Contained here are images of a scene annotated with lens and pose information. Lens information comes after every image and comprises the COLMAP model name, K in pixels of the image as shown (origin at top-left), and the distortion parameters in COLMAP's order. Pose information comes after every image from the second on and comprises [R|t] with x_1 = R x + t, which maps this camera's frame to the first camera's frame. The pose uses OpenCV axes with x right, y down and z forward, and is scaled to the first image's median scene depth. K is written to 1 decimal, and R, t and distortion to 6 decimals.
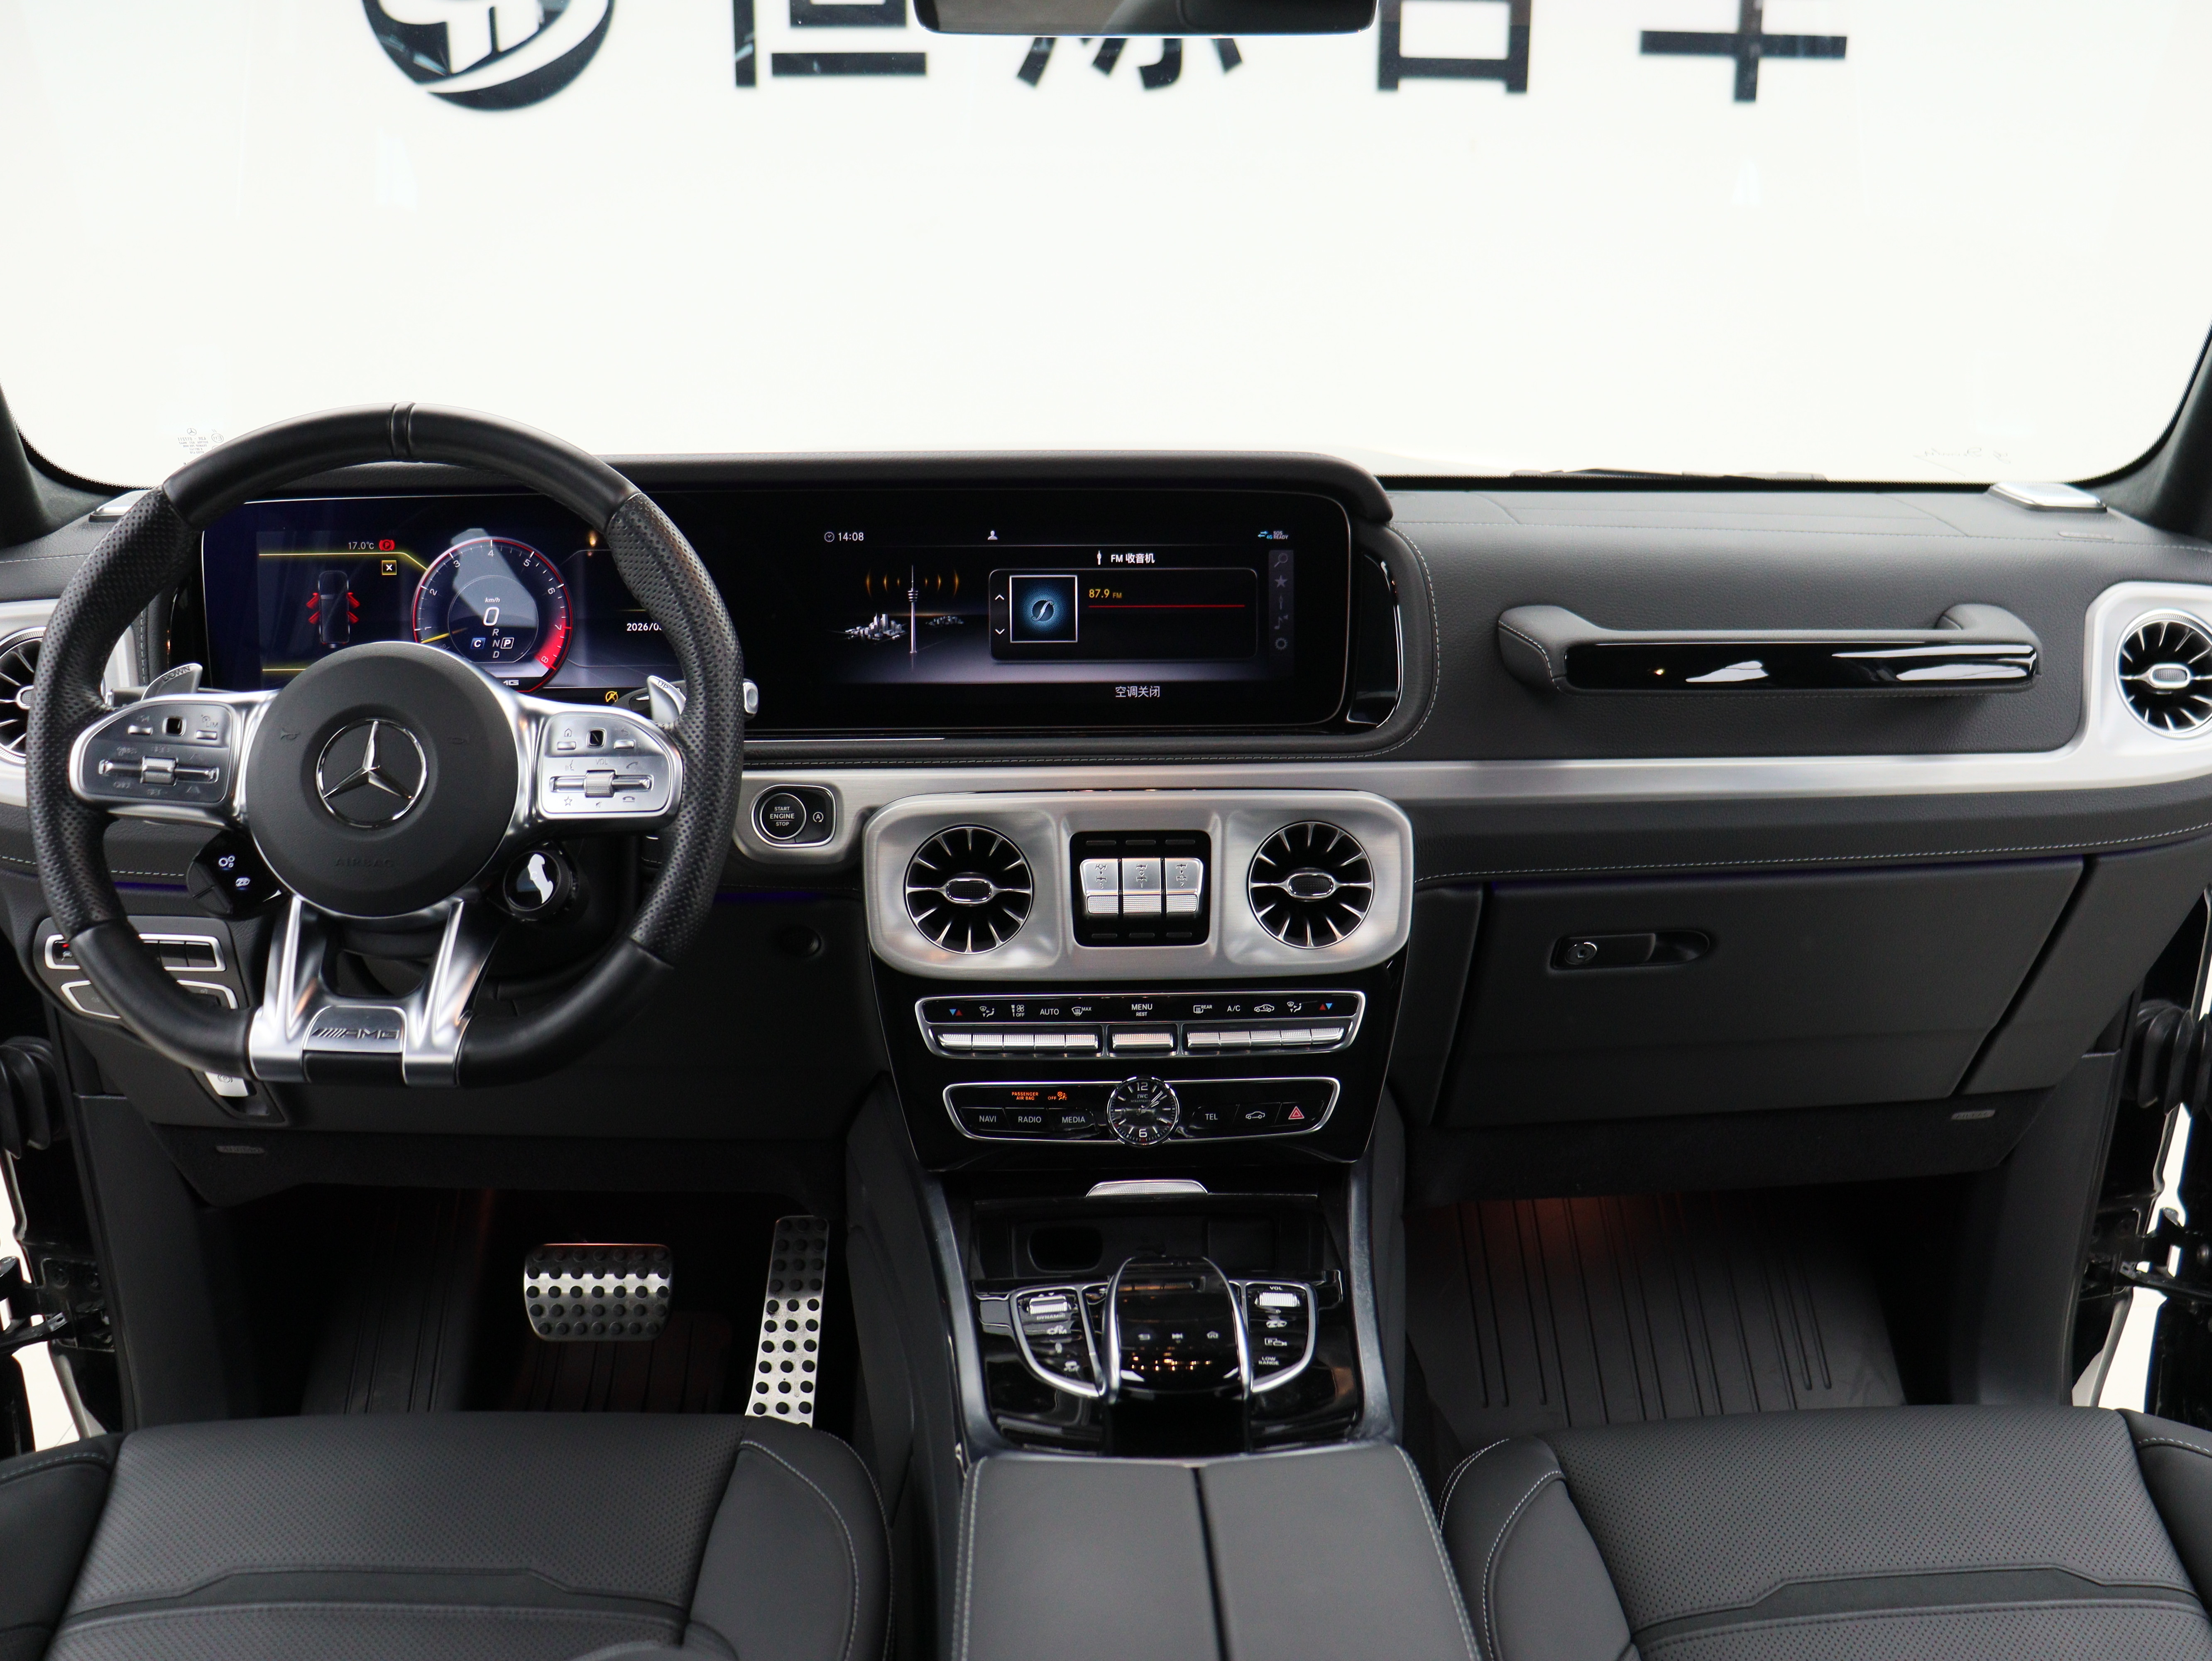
lens RADIAL K [[2116.4, 0, 1119.3], [0, 2116.4, 839.9], [0, 0, 1]] dist [-0.110923, 0.000000]
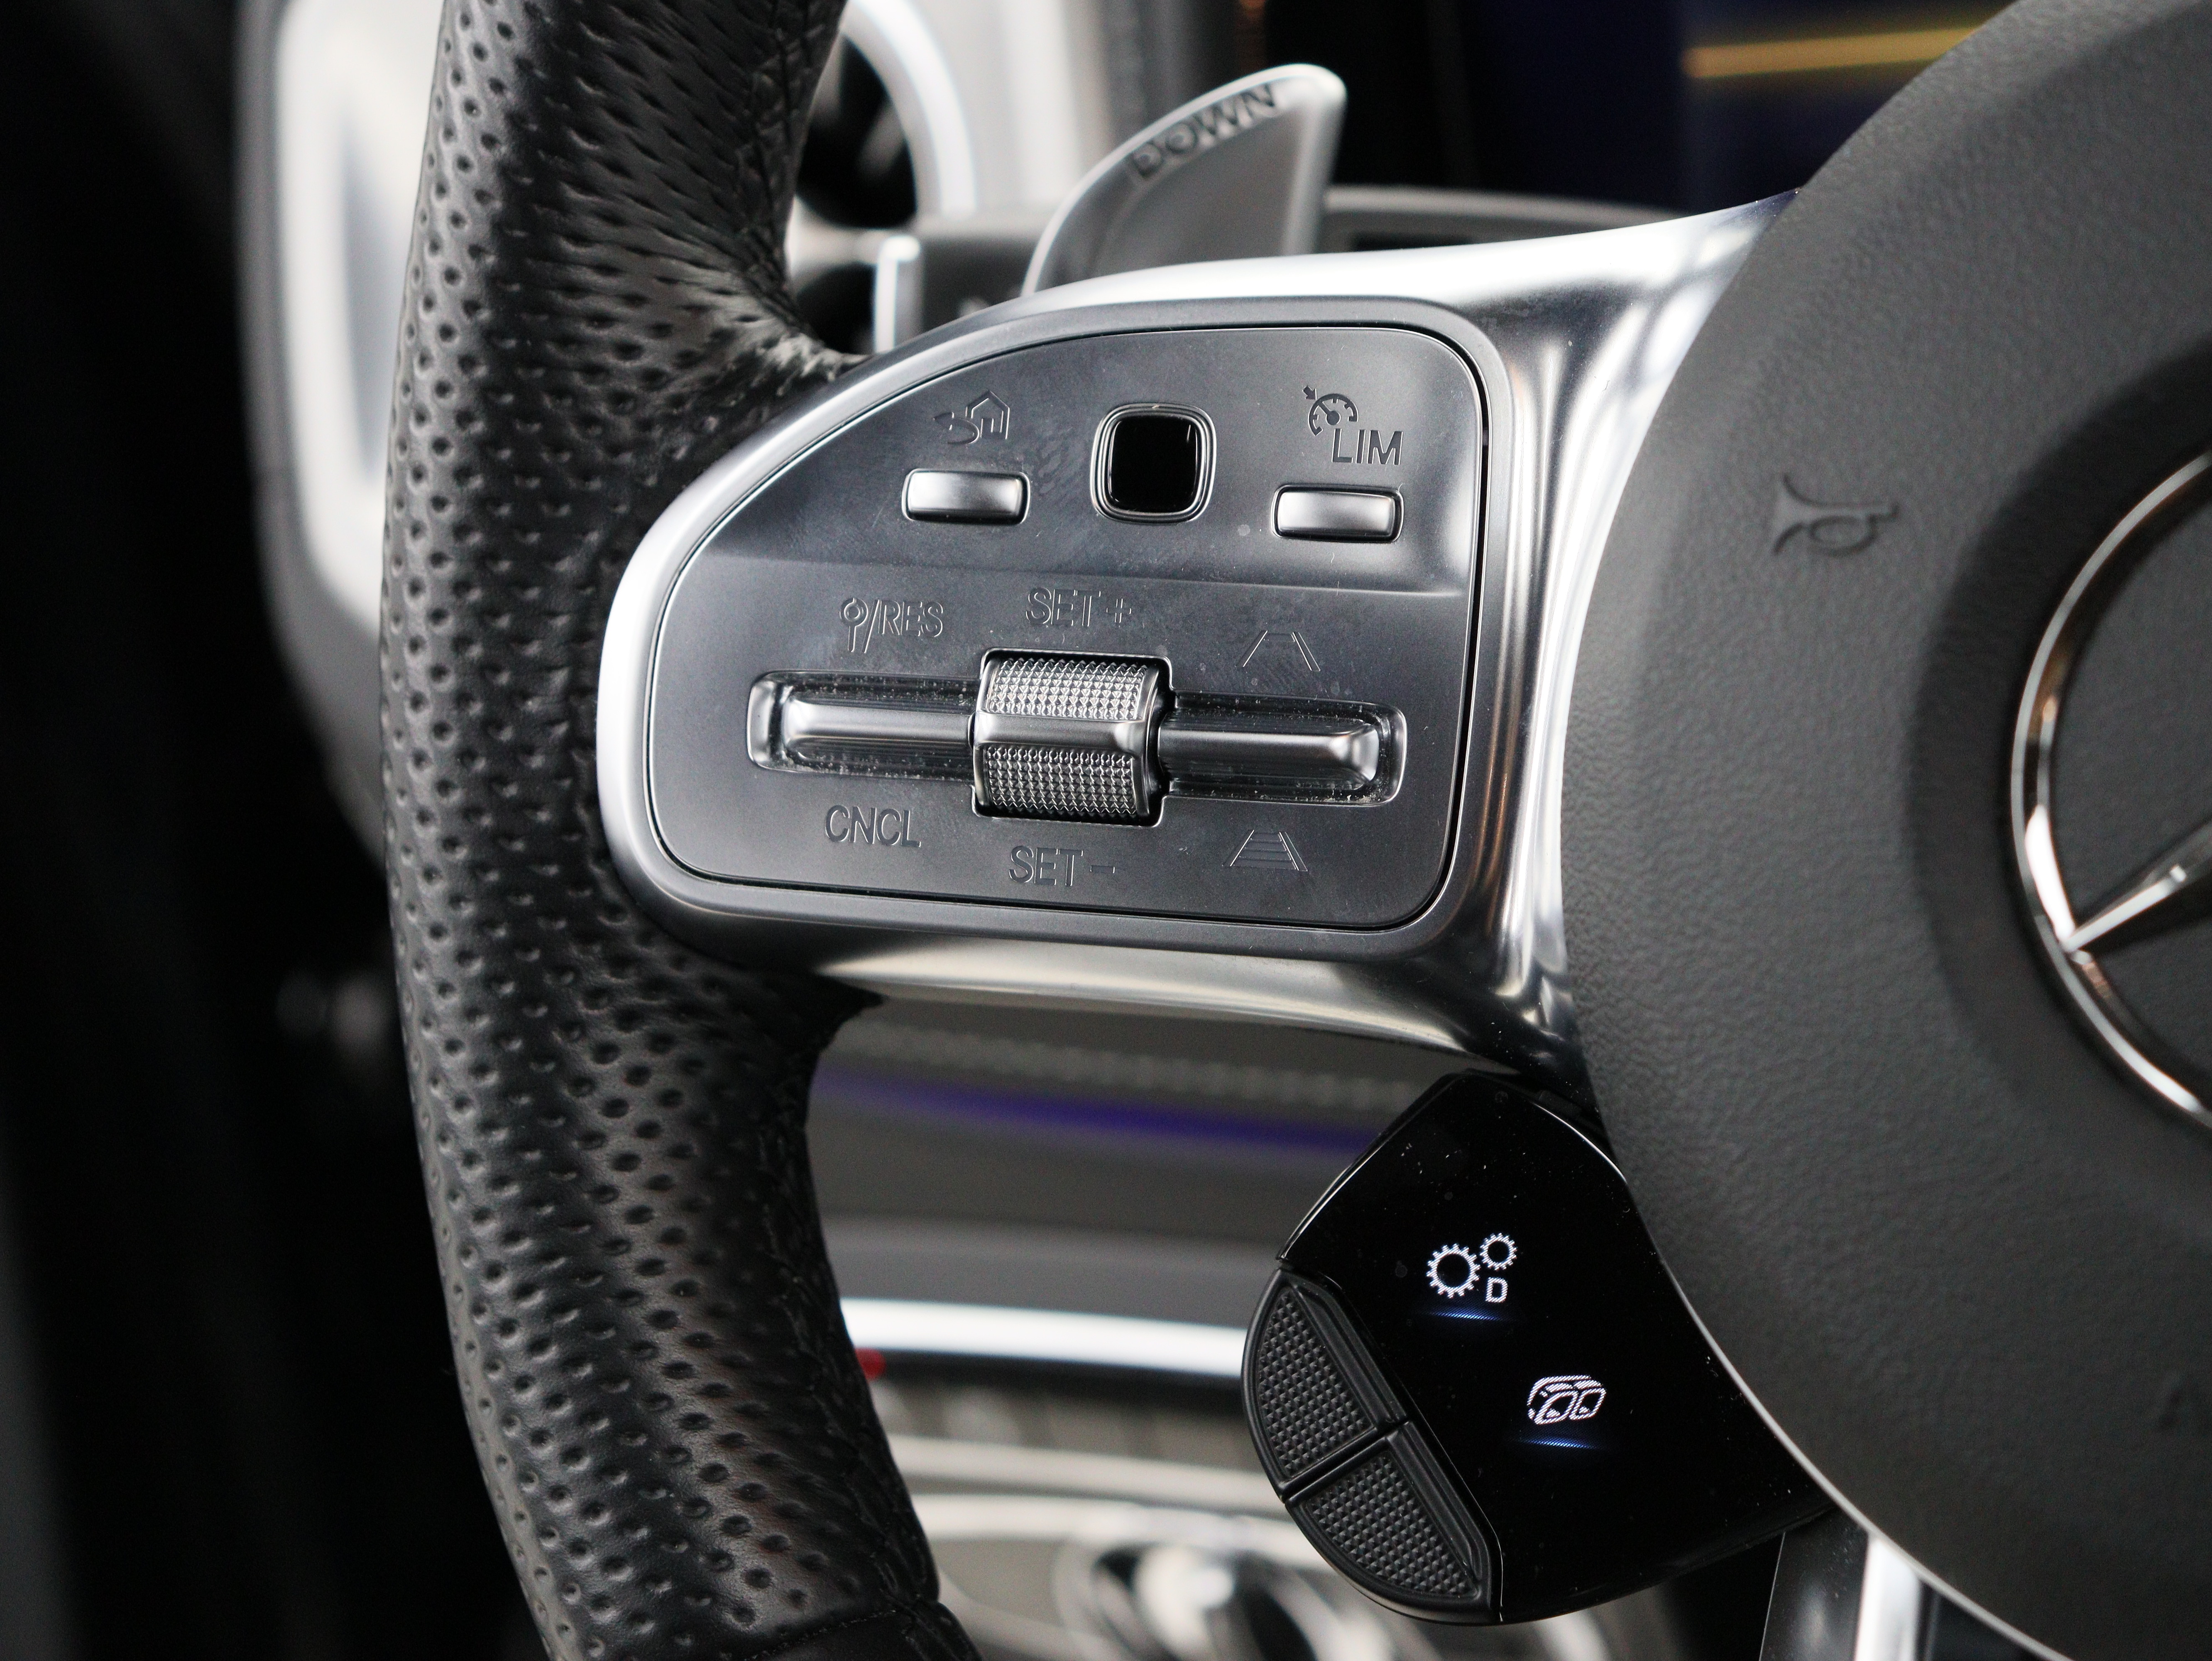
lens RADIAL K [[4901.5, 0, 1113.5], [0, 4901.5, 833.3], [0, 0, 1]] dist [0.124738, 0.000000]
pose [[0.866304, 0.020136, -0.499111, -0.229192], [0.028179, 0.995626, 0.089076, -0.053350], [0.498722, -0.091231, 0.861947, 0.572924]]
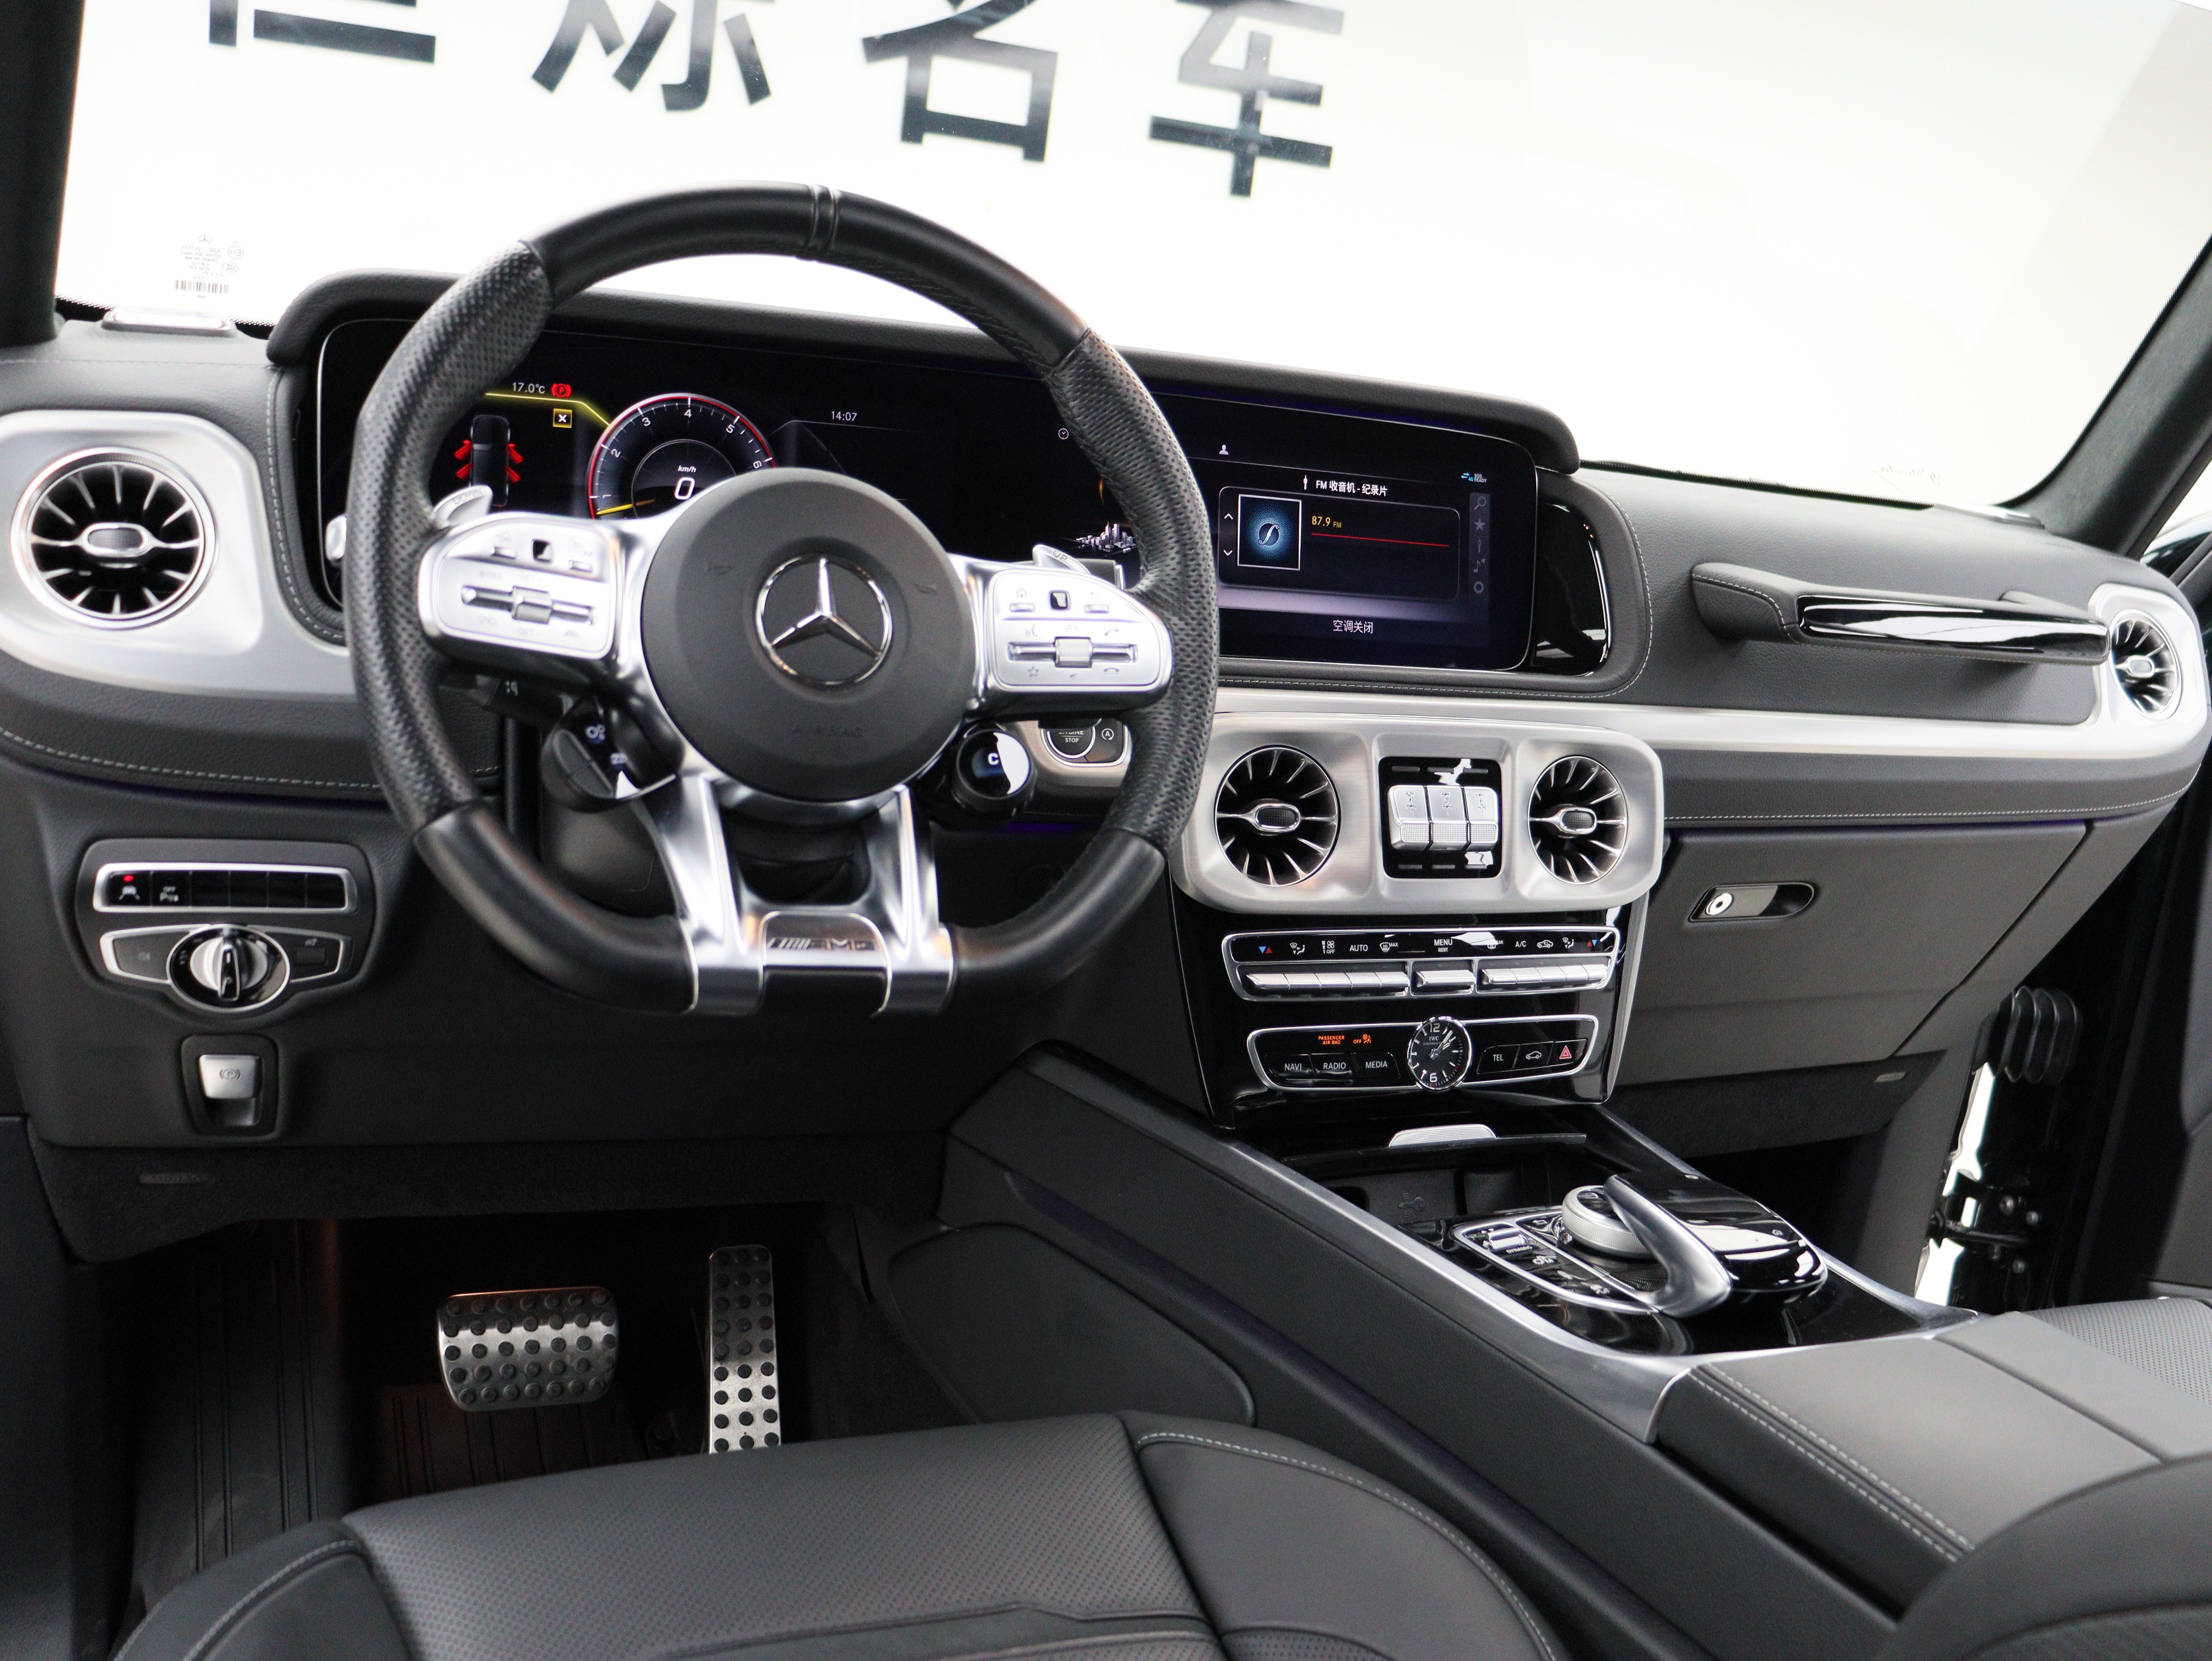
lens RADIAL K [[2116.4, 0, 1165.4], [0, 2116.4, 876.1], [0, 0, 1]] dist [-0.110923, 0.000000]
pose [[0.914959, 0.009509, 0.403435, -0.487215], [0.006331, 0.999261, -0.037911, 0.084109], [-0.403497, 0.037241, 0.914223, 0.178708]]
